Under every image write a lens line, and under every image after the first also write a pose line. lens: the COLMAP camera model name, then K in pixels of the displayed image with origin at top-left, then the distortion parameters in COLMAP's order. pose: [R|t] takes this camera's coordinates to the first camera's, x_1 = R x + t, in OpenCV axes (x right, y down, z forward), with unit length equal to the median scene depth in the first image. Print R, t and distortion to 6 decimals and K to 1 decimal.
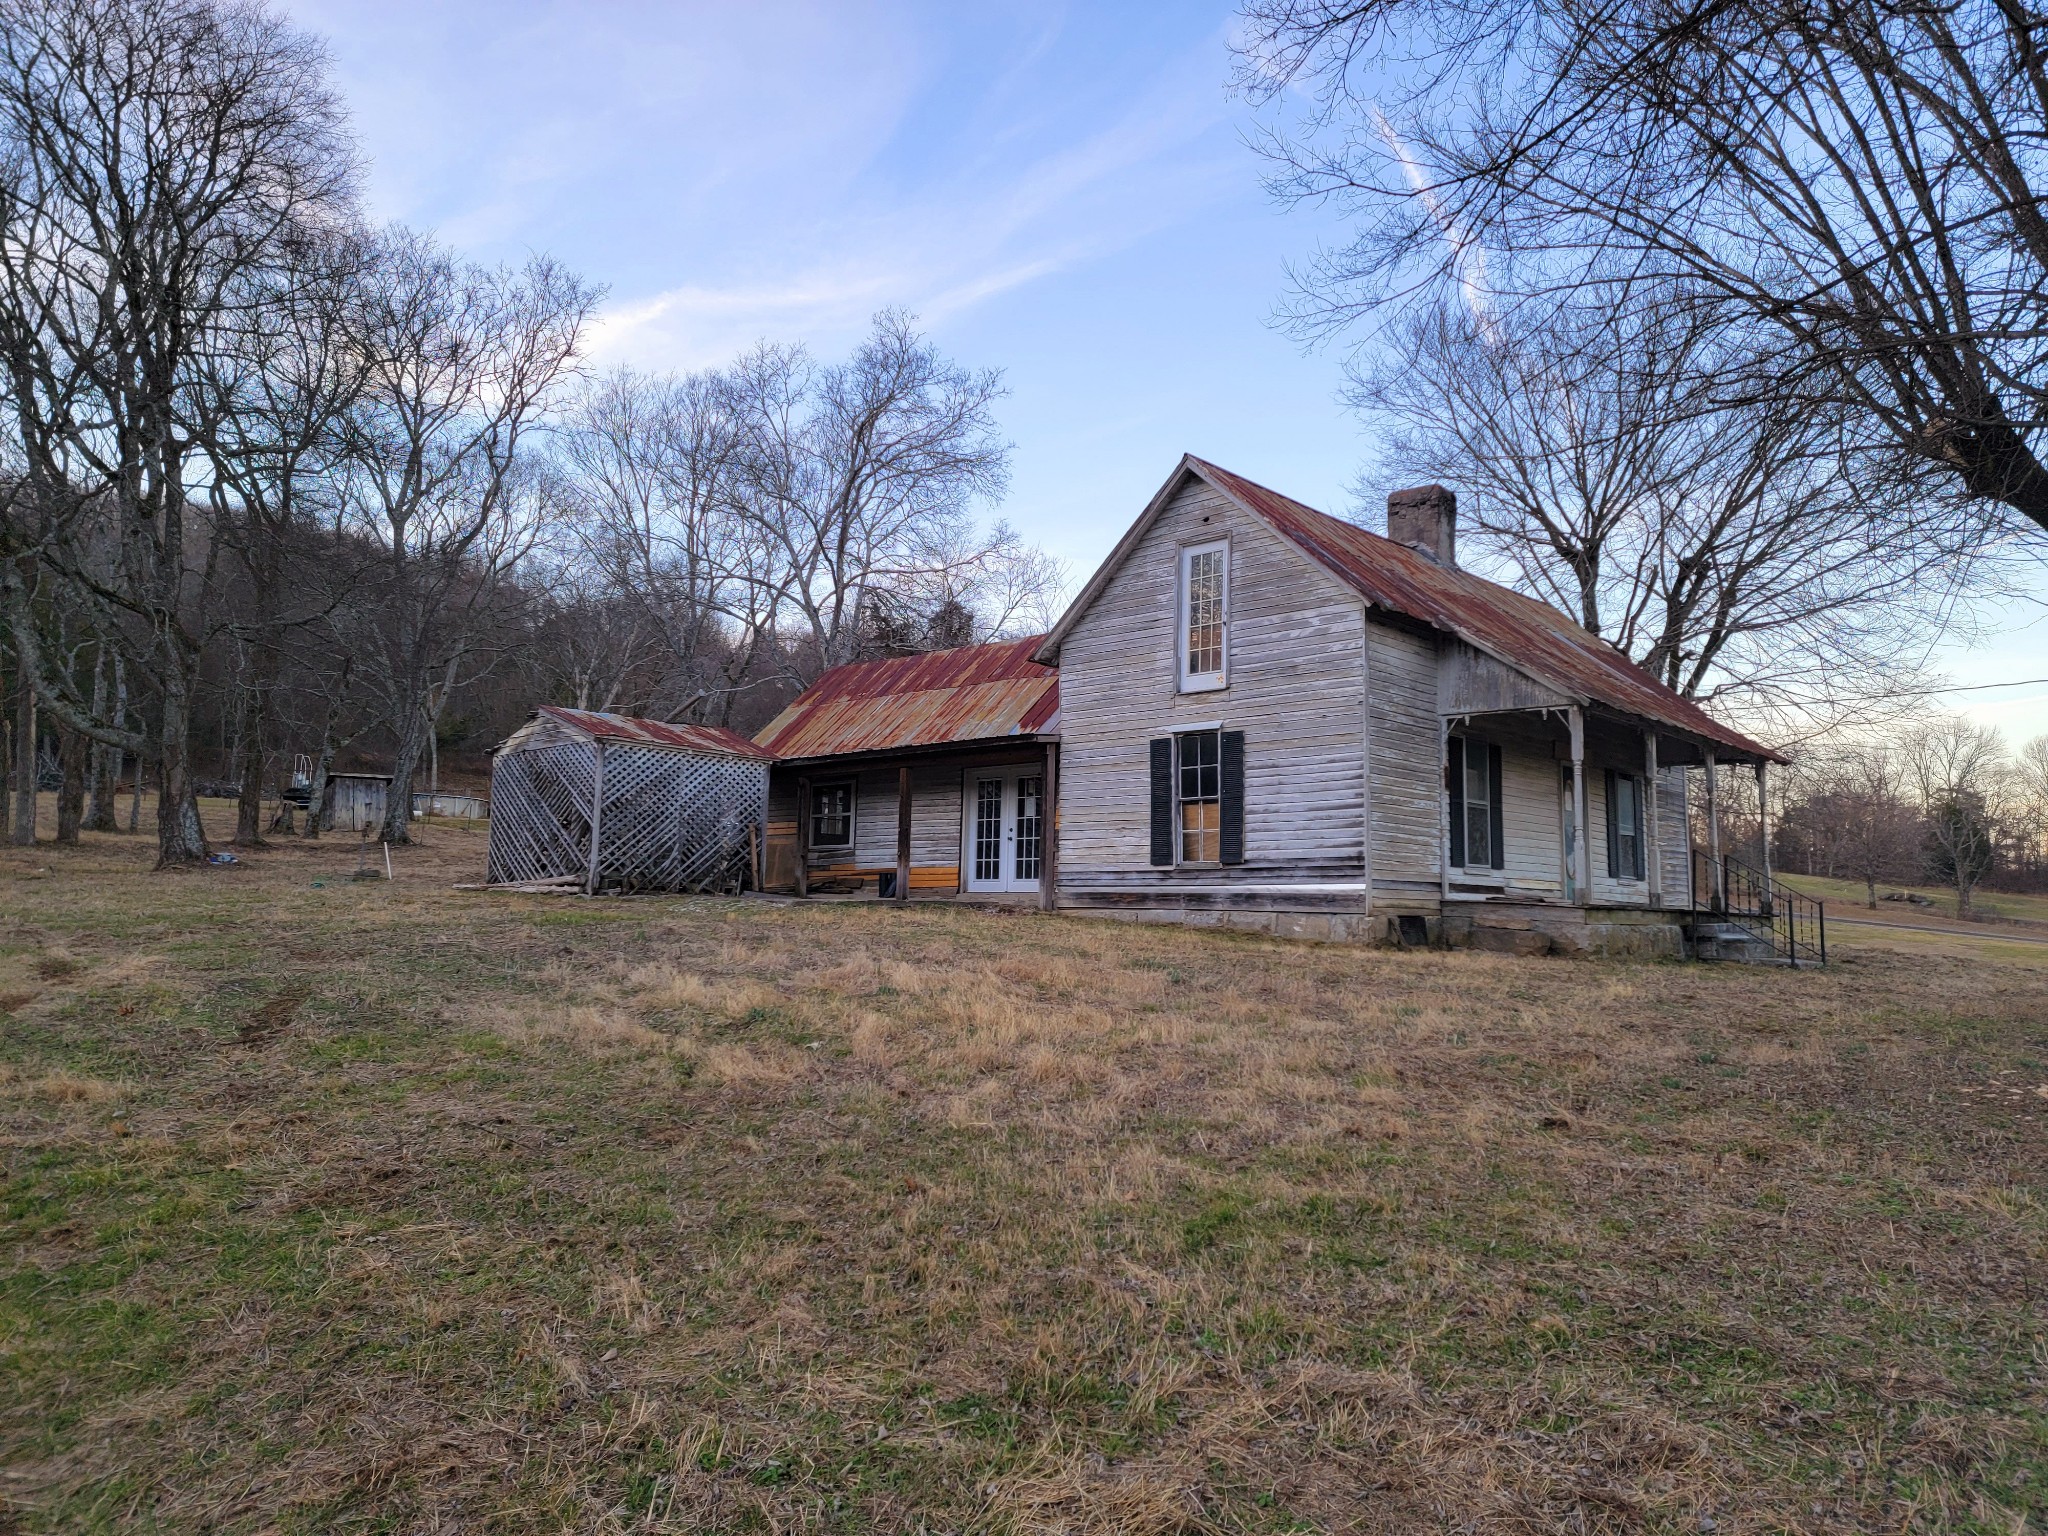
lens RADIAL K [[1407.2, 0, 1055.3], [0, 1407.2, 769.2], [0, 0, 1]] dist [0.100365, -0.079356]
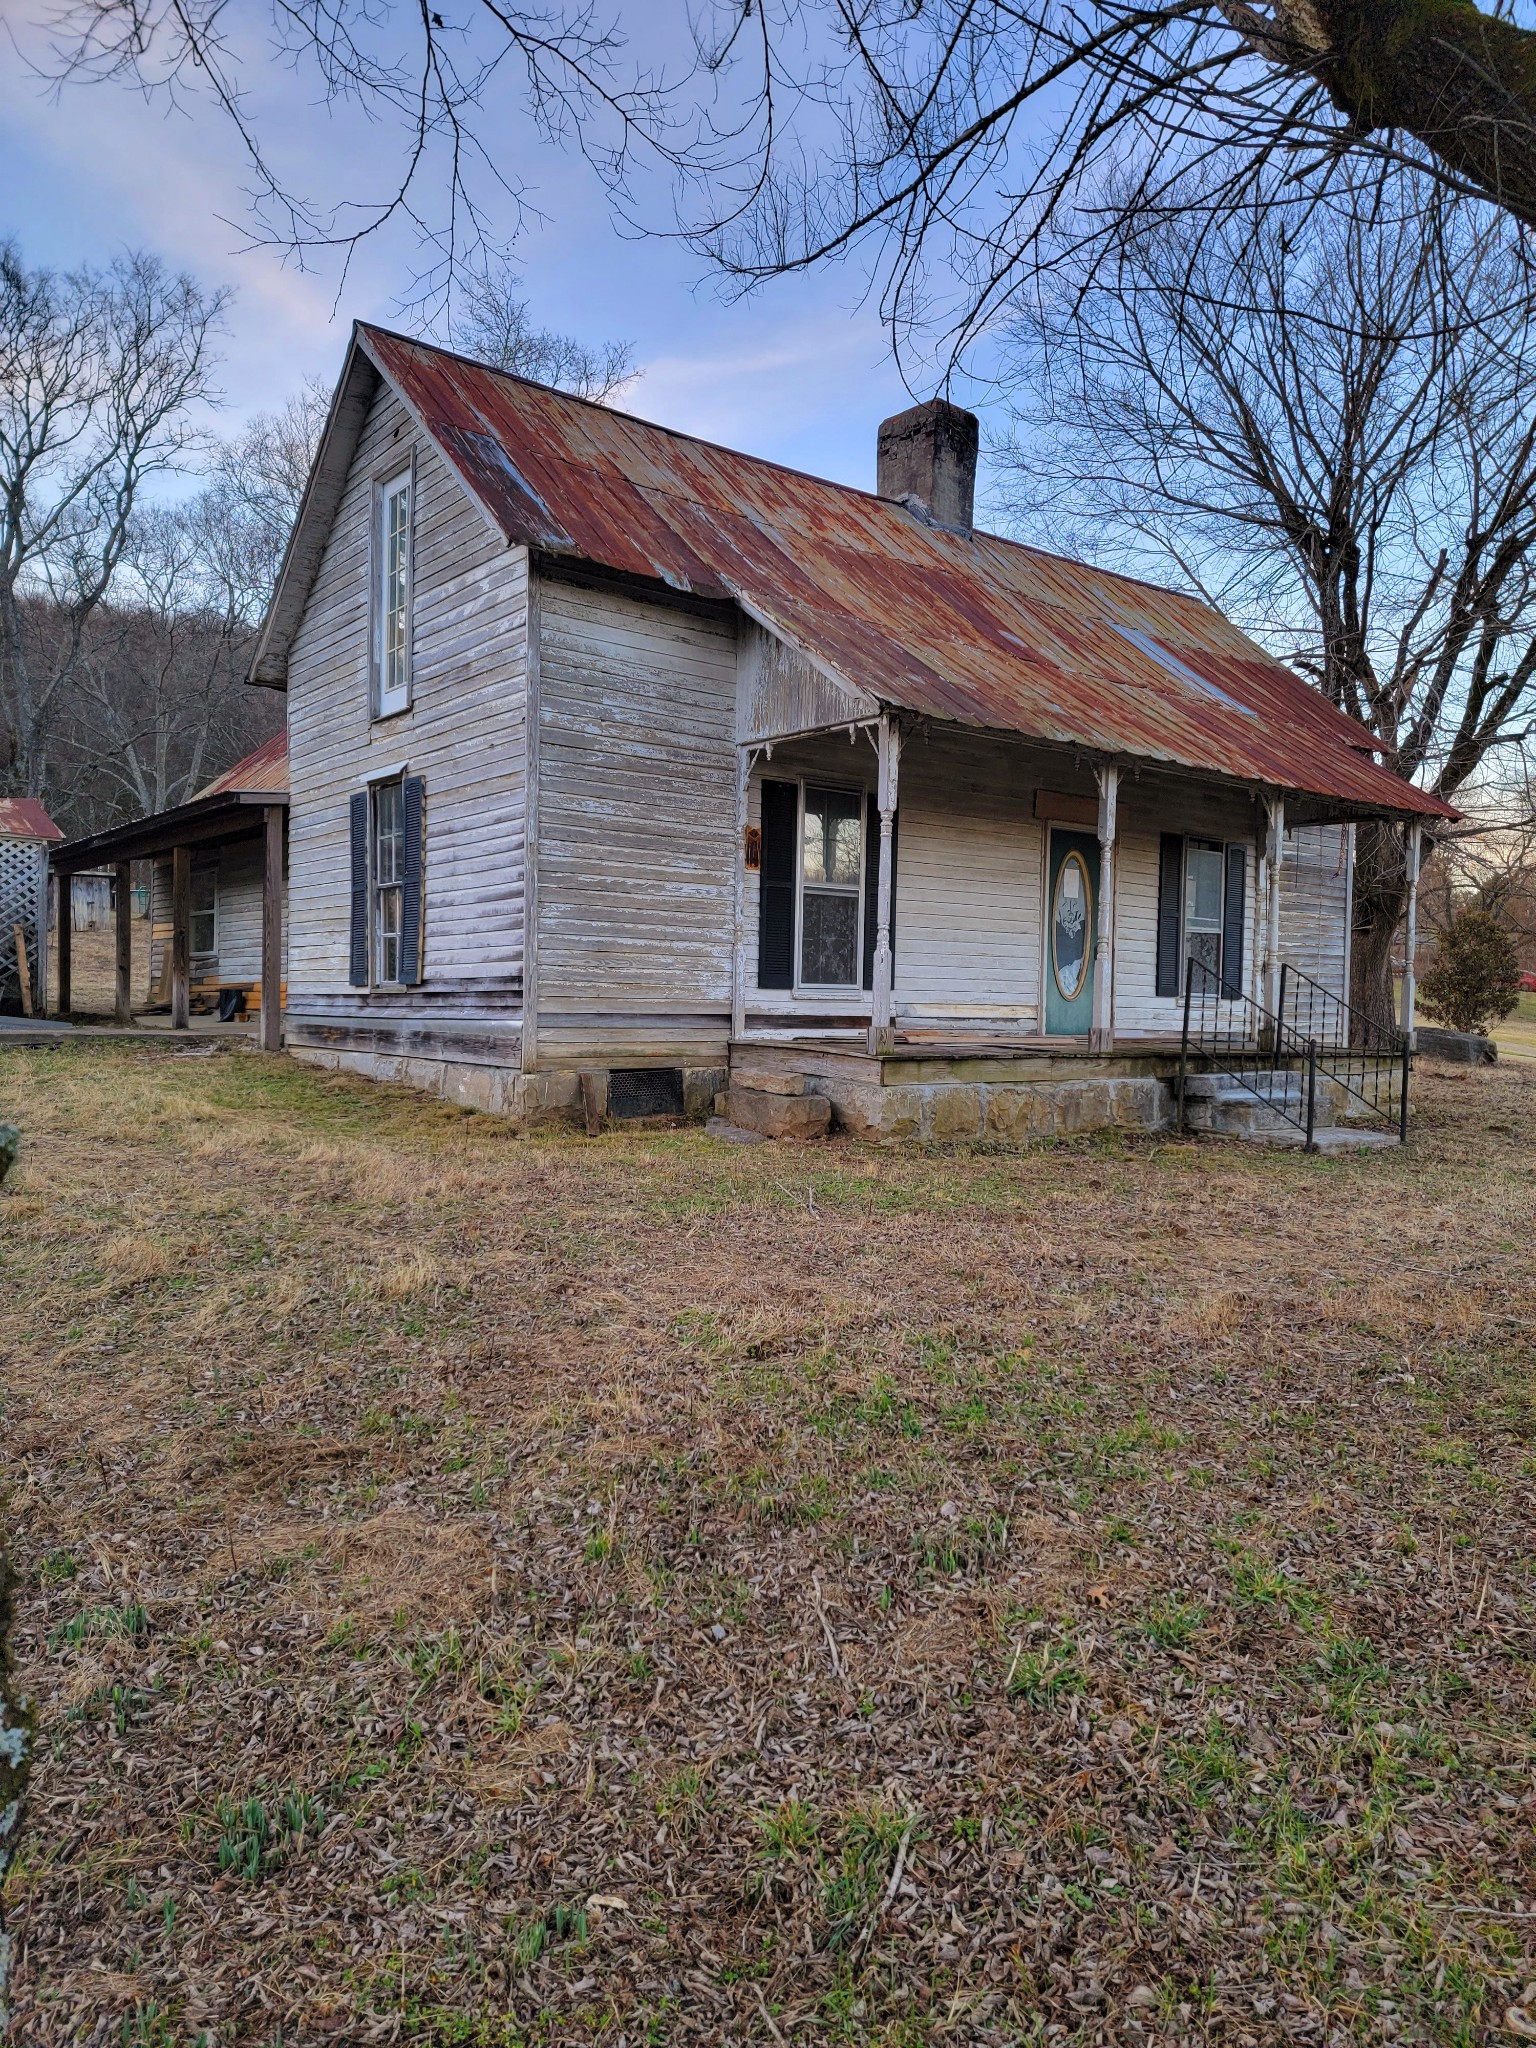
lens RADIAL K [[1407.2, 0, 810.3], [0, 1407.2, 1036.1], [0, 0, 1]] dist [0.100365, -0.079356]
pose [[0.987226, 0.004460, -0.159262, 0.395515], [0.014862, 0.992672, 0.119921, 0.014410], [0.158630, -0.120756, 0.979926, 0.377493]]
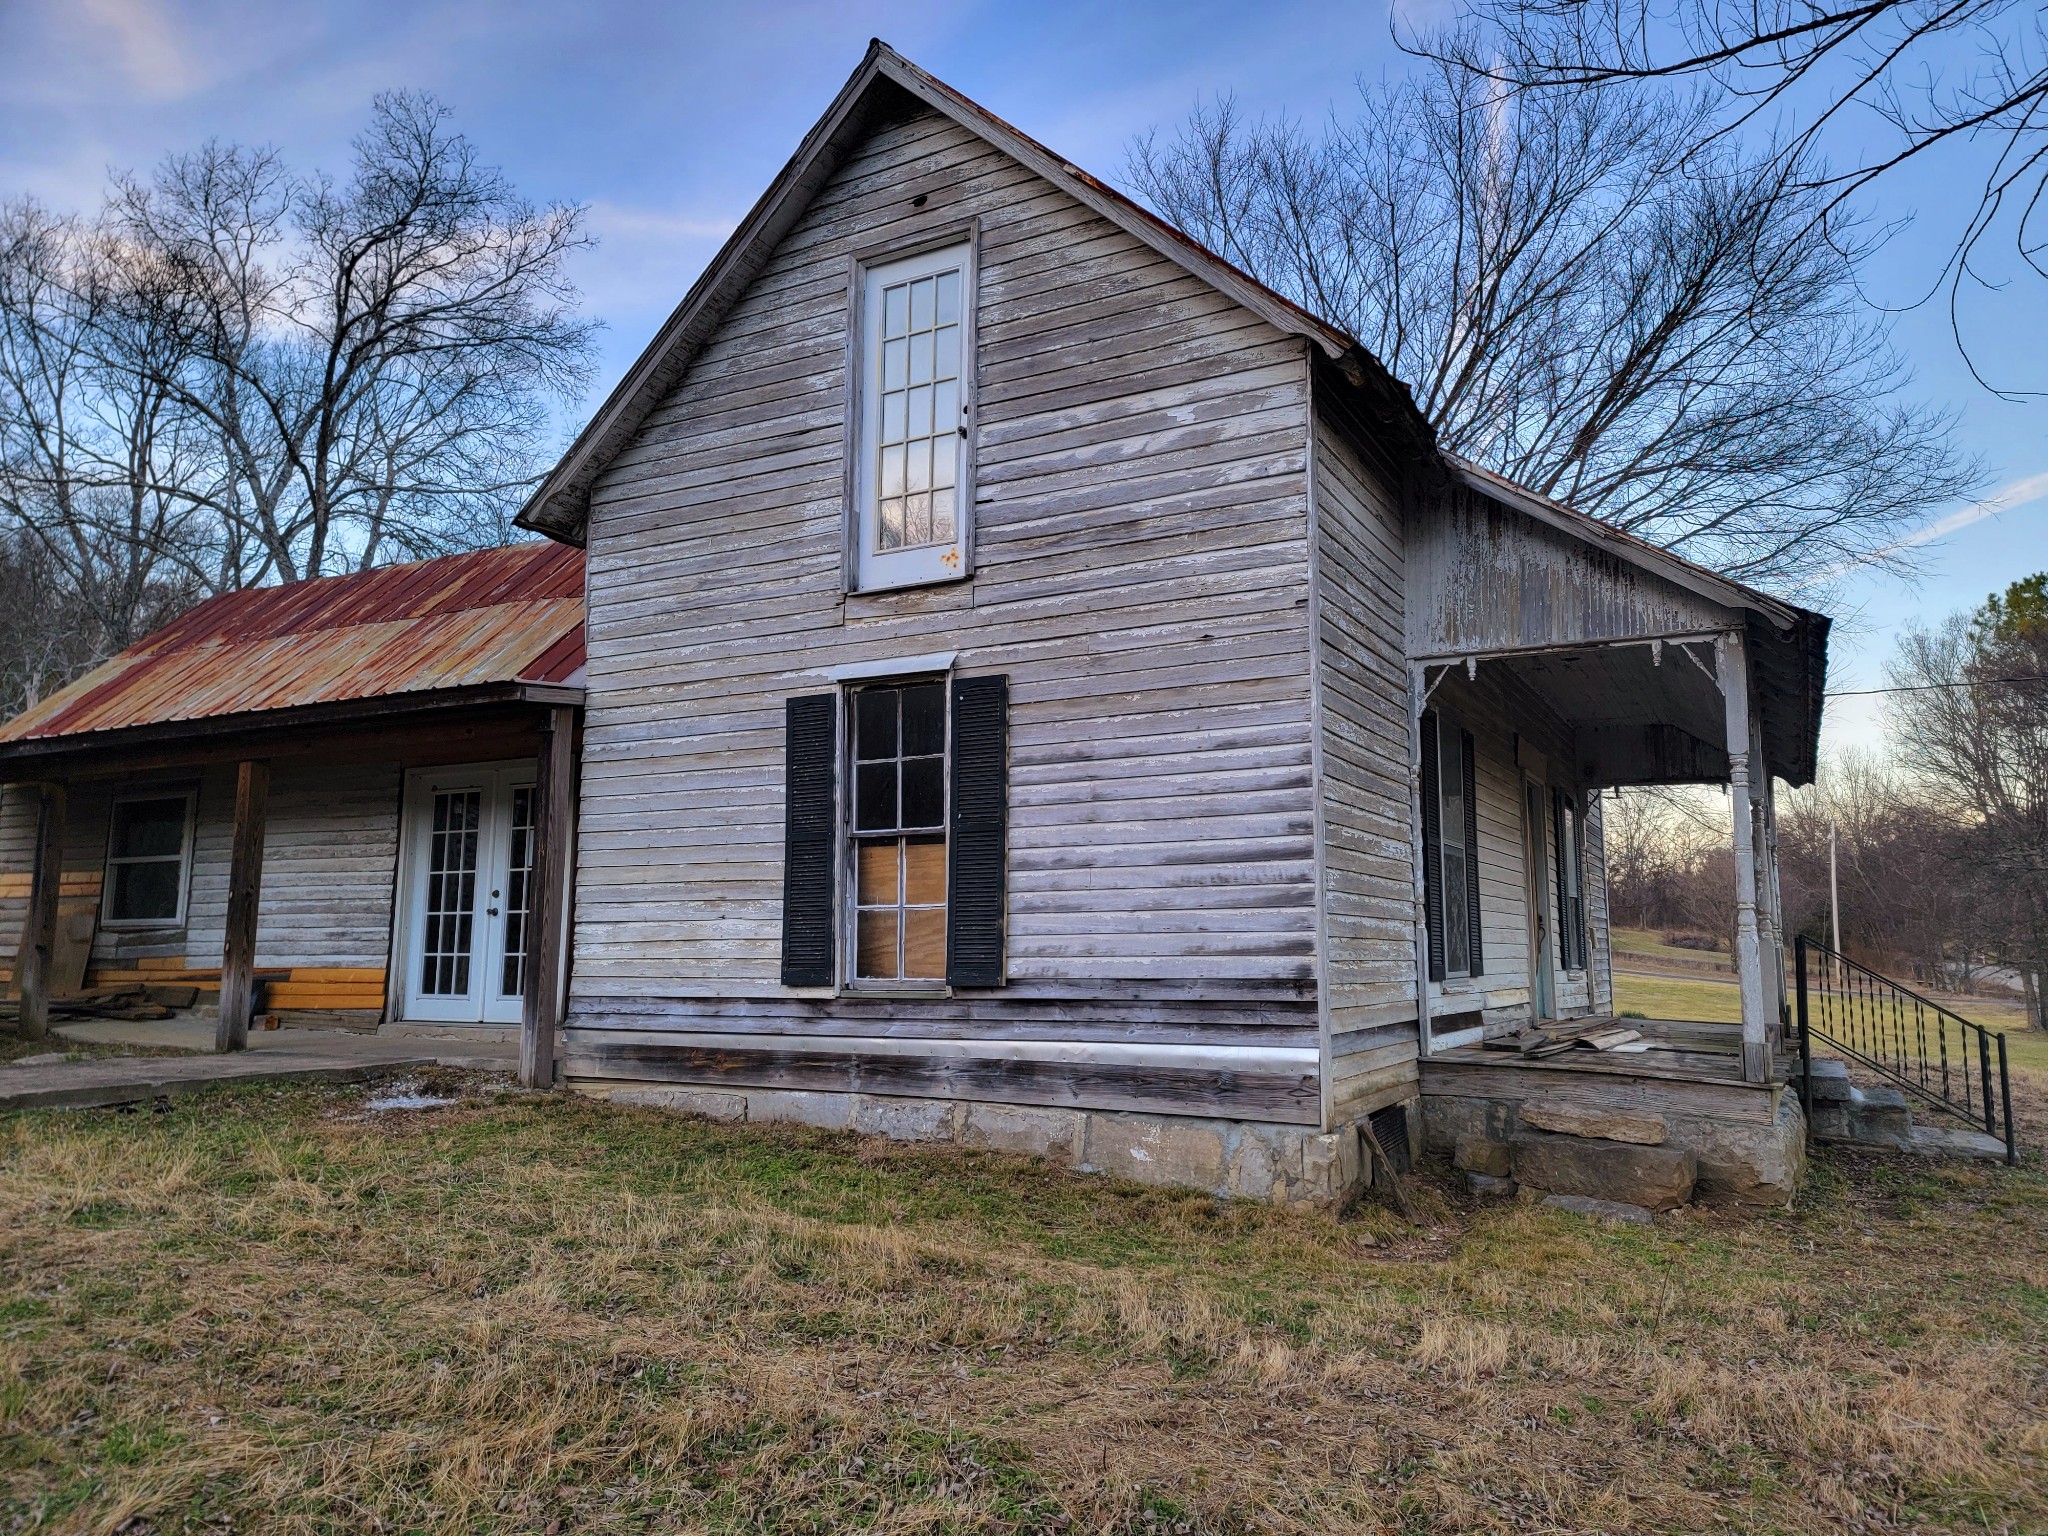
lens RADIAL K [[1407.2, 0, 1055.3], [0, 1407.2, 769.2], [0, 0, 1]] dist [0.100365, -0.079356]
pose [[0.970066, 0.018994, 0.242097, 0.043419], [-0.013345, 0.999600, -0.024953, 0.011570], [-0.242474, 0.020975, 0.969931, 0.565145]]
